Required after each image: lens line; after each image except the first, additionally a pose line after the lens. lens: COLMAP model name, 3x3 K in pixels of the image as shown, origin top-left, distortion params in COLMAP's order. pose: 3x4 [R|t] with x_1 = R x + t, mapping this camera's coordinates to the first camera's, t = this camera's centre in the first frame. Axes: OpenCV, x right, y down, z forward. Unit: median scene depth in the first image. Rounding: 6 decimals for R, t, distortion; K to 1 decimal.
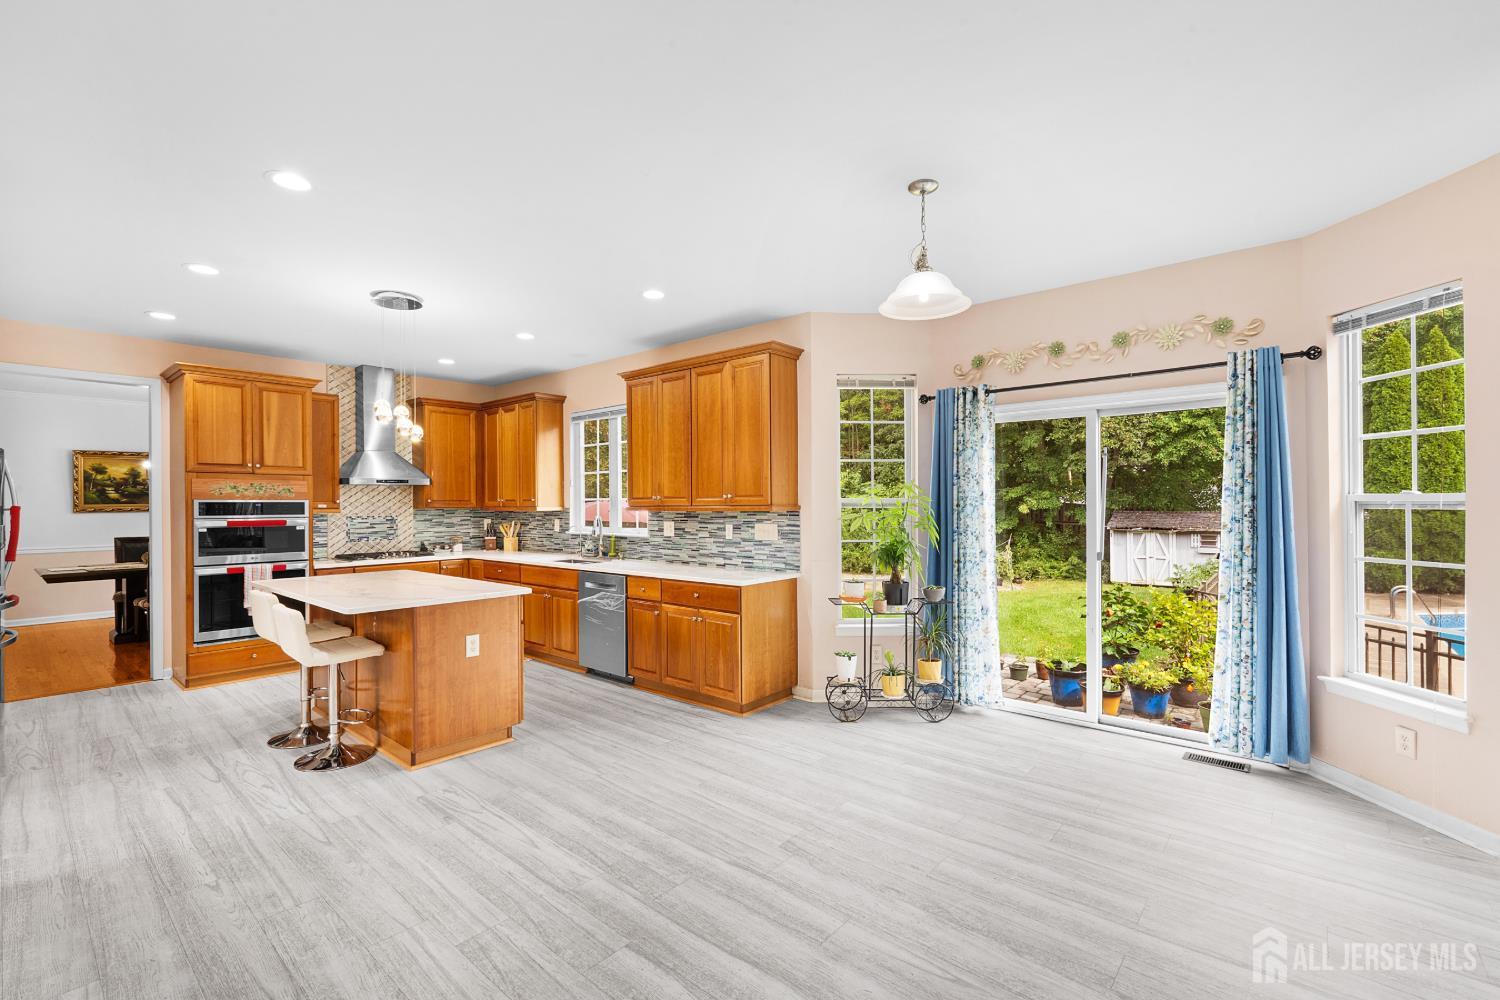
lens RADIAL K [[656.8, 0, 748.9], [0, 656.8, 504.0], [0, 0, 1]] dist [-0.001308, -0.001063]
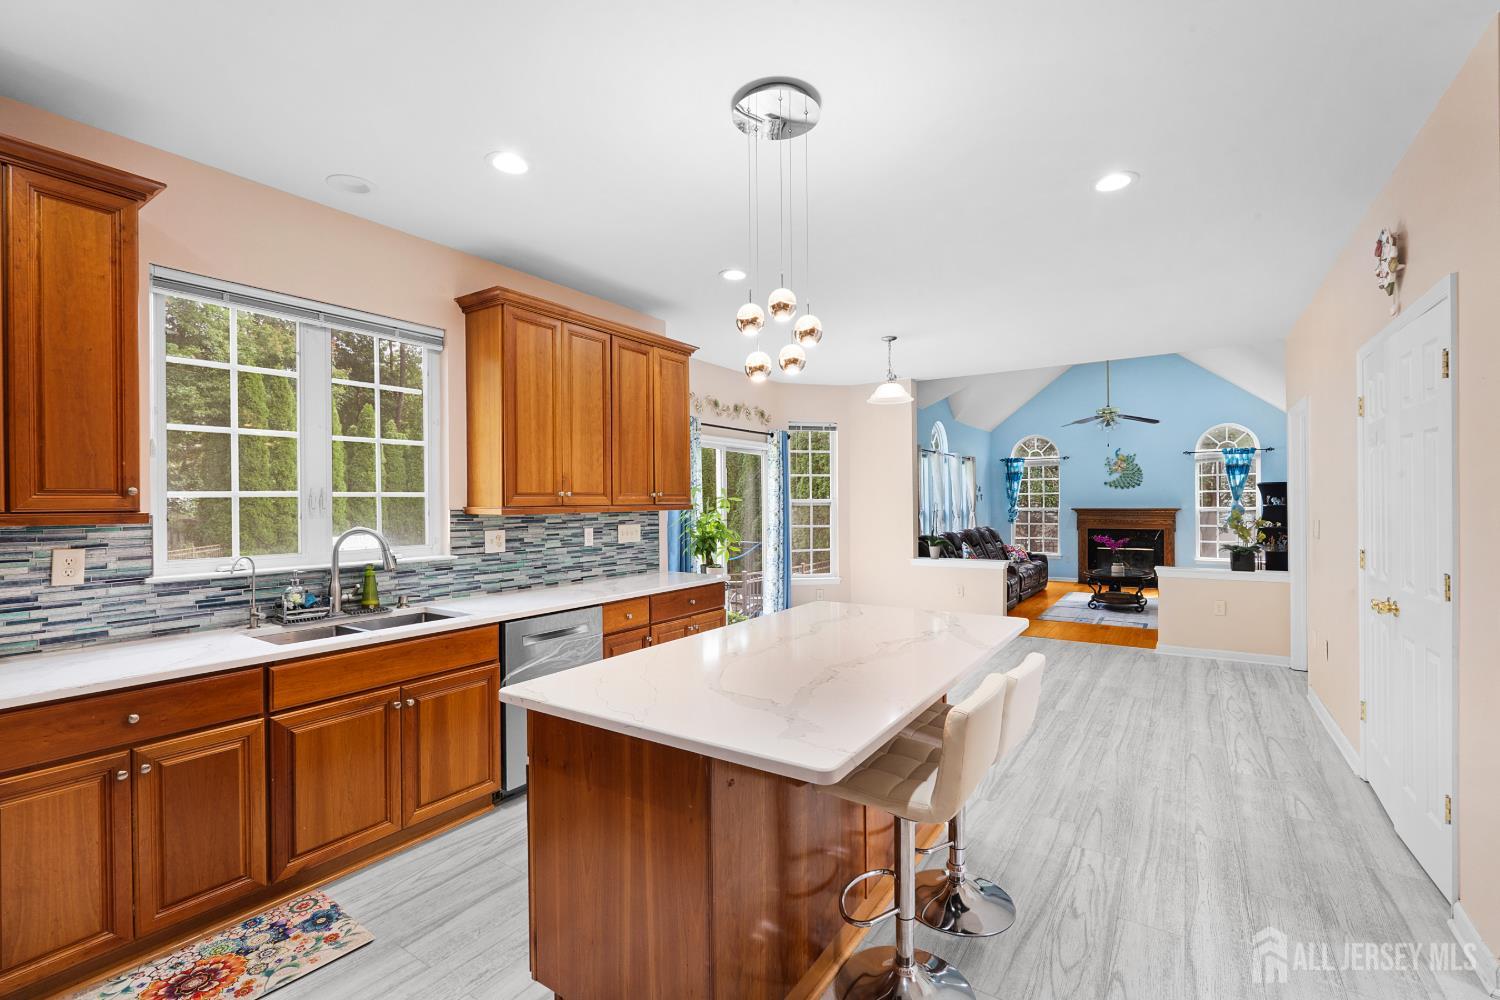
lens RADIAL K [[656.8, 0, 745.8], [0, 656.8, 504.1], [0, 0, 1]] dist [-0.001308, -0.001063]
pose [[-0.125454, 0.003381, 0.992094, -0.894280], [0.007925, 0.999966, -0.002406, 0.004455], [-0.992068, 0.007561, -0.125477, 0.928355]]
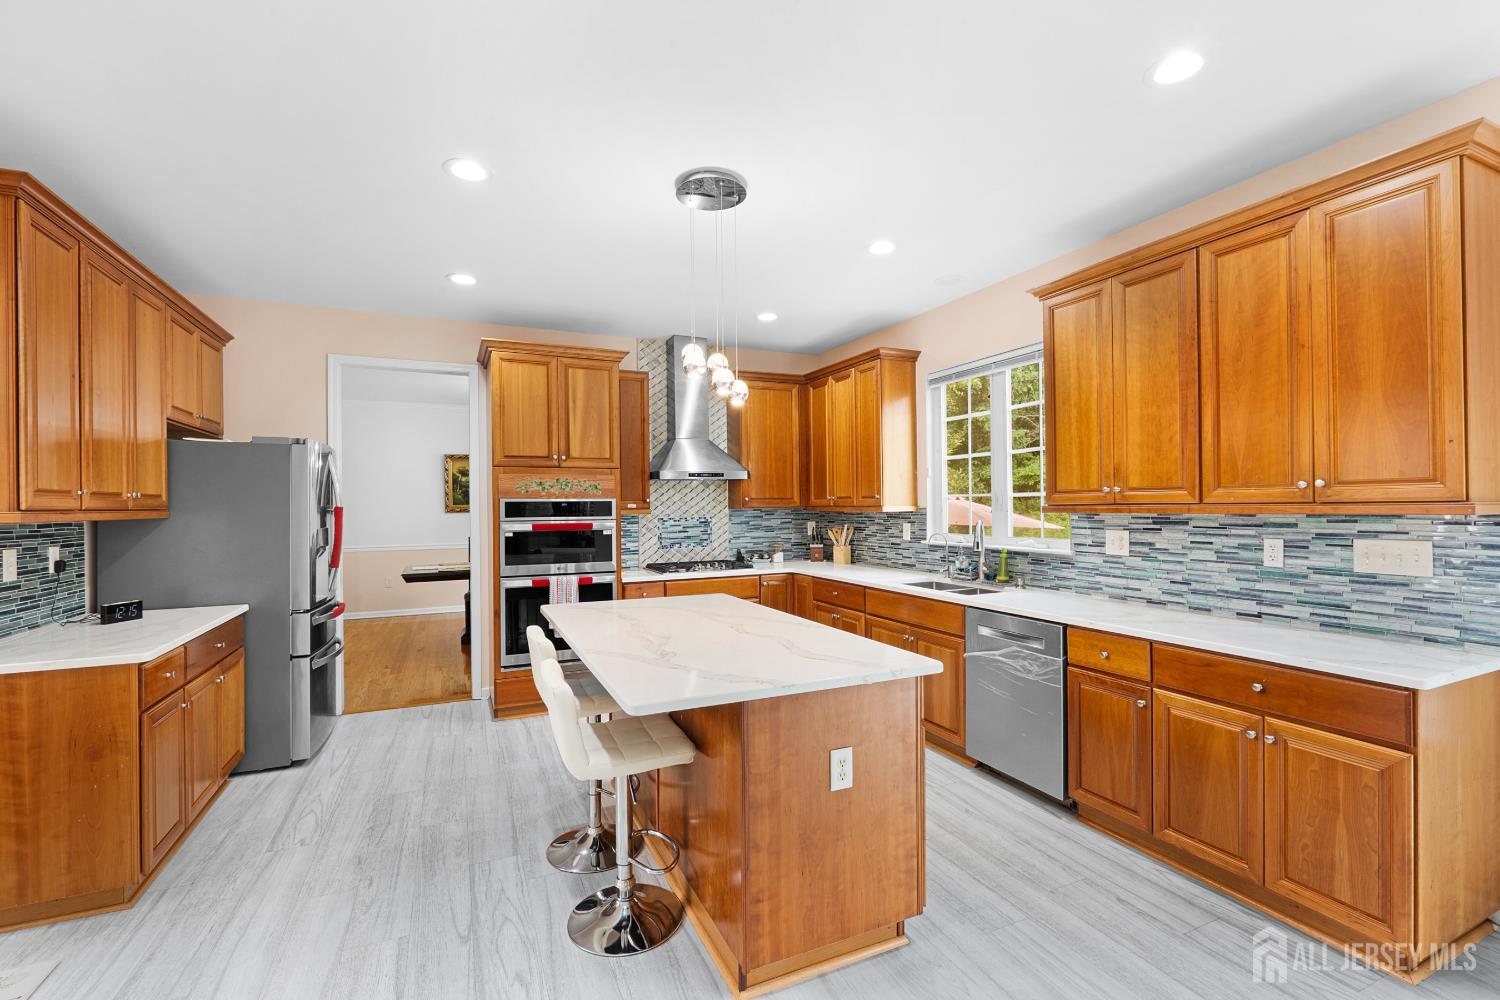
lens RADIAL K [[656.8, 0, 755.3], [0, 656.8, 504.9], [0, 0, 1]] dist [-0.001308, -0.001063]
pose [[0.912101, -0.002863, -0.409955, -0.196634], [0.003889, 0.999991, 0.001669, 0.001359], [0.409946, -0.003117, 0.912104, 0.361216]]
